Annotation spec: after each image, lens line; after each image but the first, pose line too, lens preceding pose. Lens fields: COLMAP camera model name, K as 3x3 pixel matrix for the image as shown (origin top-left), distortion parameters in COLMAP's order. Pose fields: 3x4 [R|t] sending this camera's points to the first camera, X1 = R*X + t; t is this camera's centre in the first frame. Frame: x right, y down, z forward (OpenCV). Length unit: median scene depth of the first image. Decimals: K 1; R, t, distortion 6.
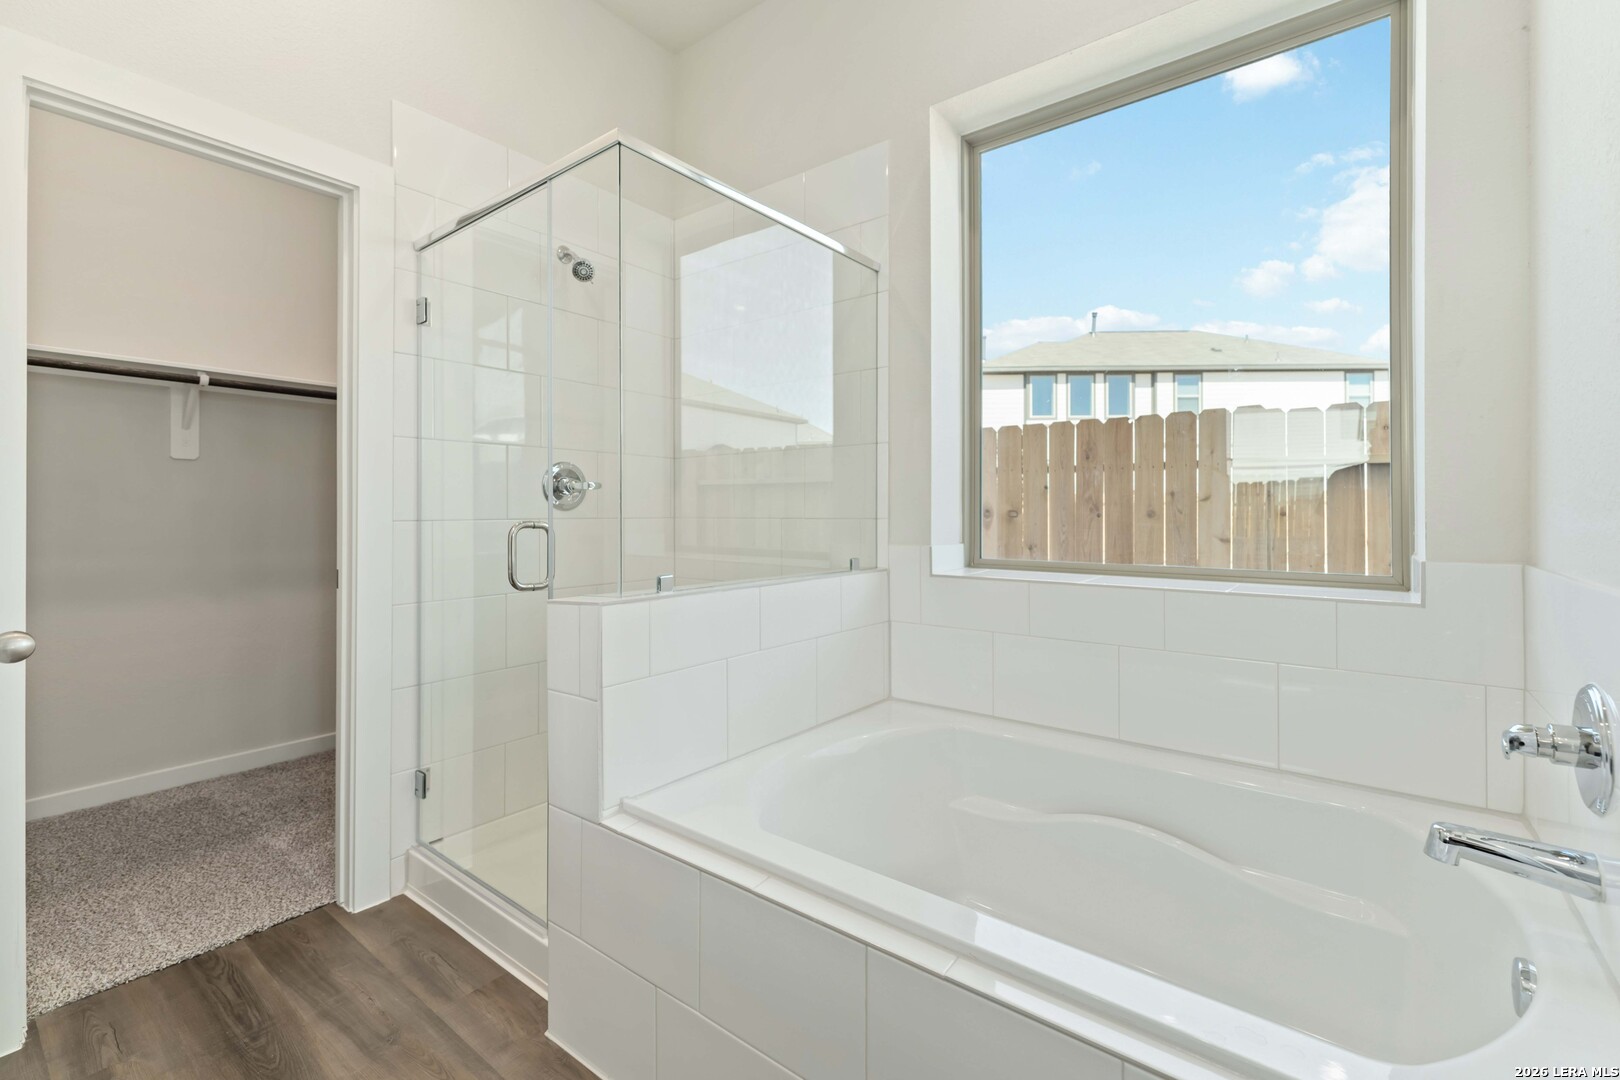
lens RADIAL K [[693.6, 0, 811.9], [0, 693.6, 515.8], [0, 0, 1]] dist [-0.001442, -0.000294]
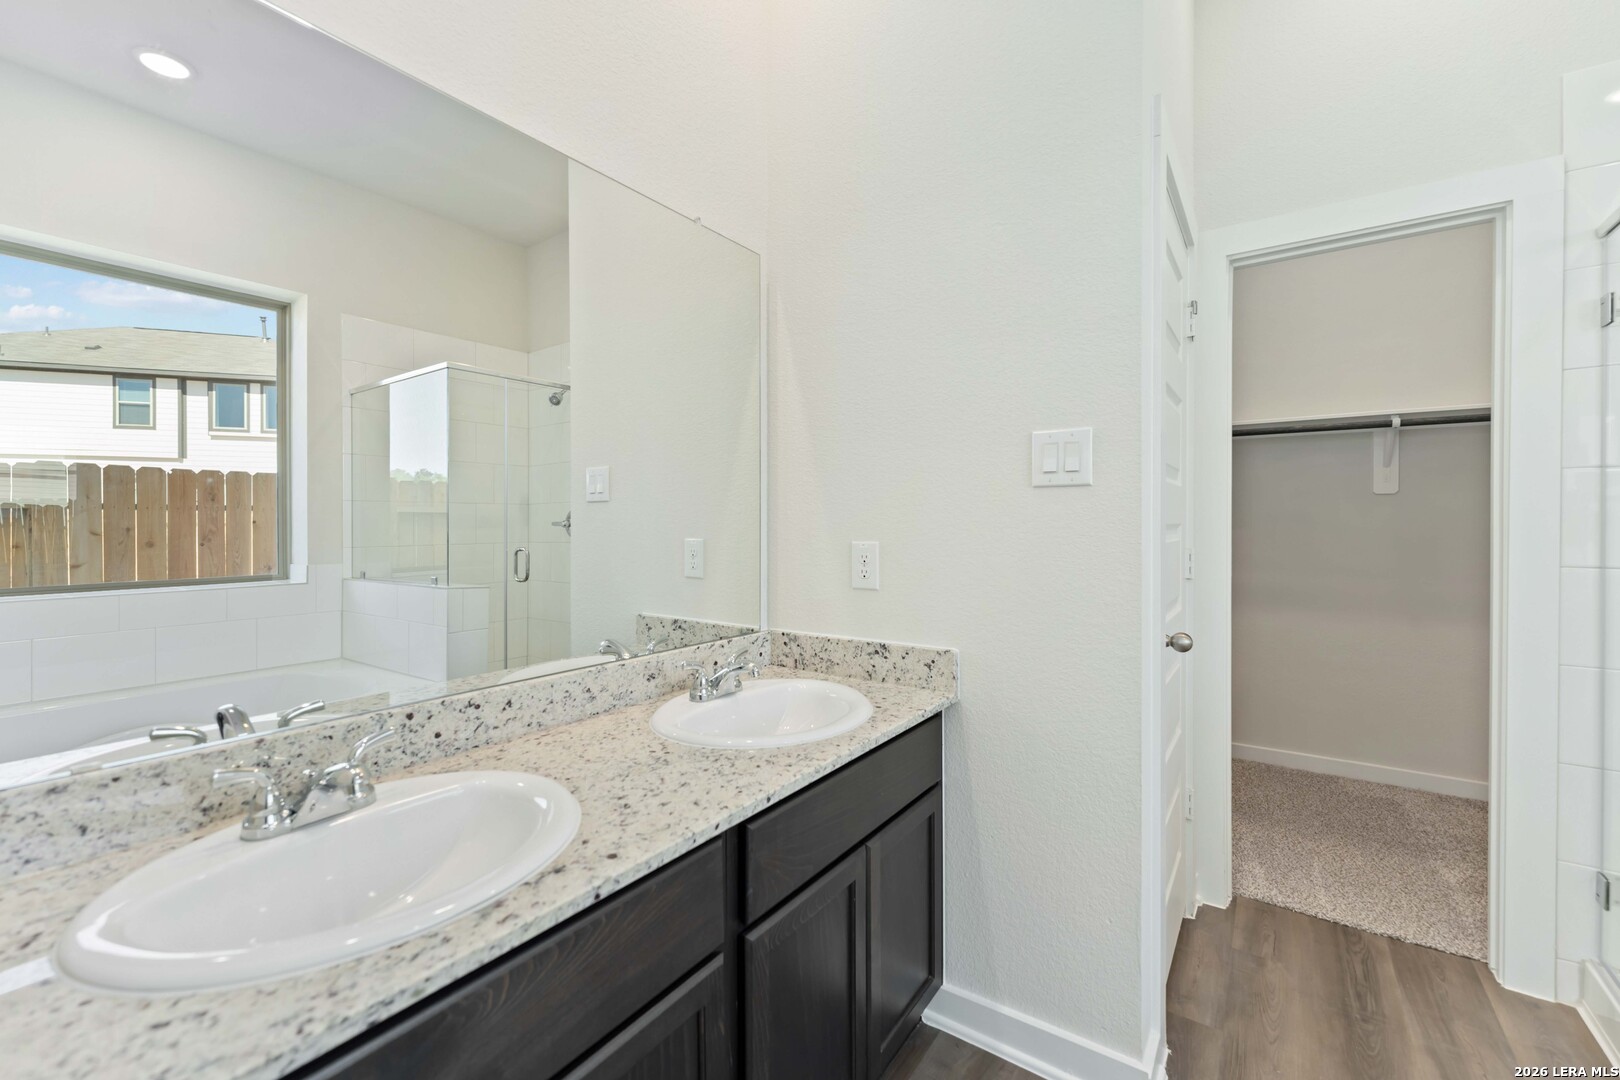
lens RADIAL K [[661.5, 0, 802.8], [0, 661.5, 542.2], [0, 0, 1]] dist [0.000017, 0.000050]
pose [[0.035323, 0.029482, -0.998941, 0.173324], [-0.006654, 0.999550, 0.029264, -0.038954], [0.999354, 0.005614, 0.035503, 0.034450]]
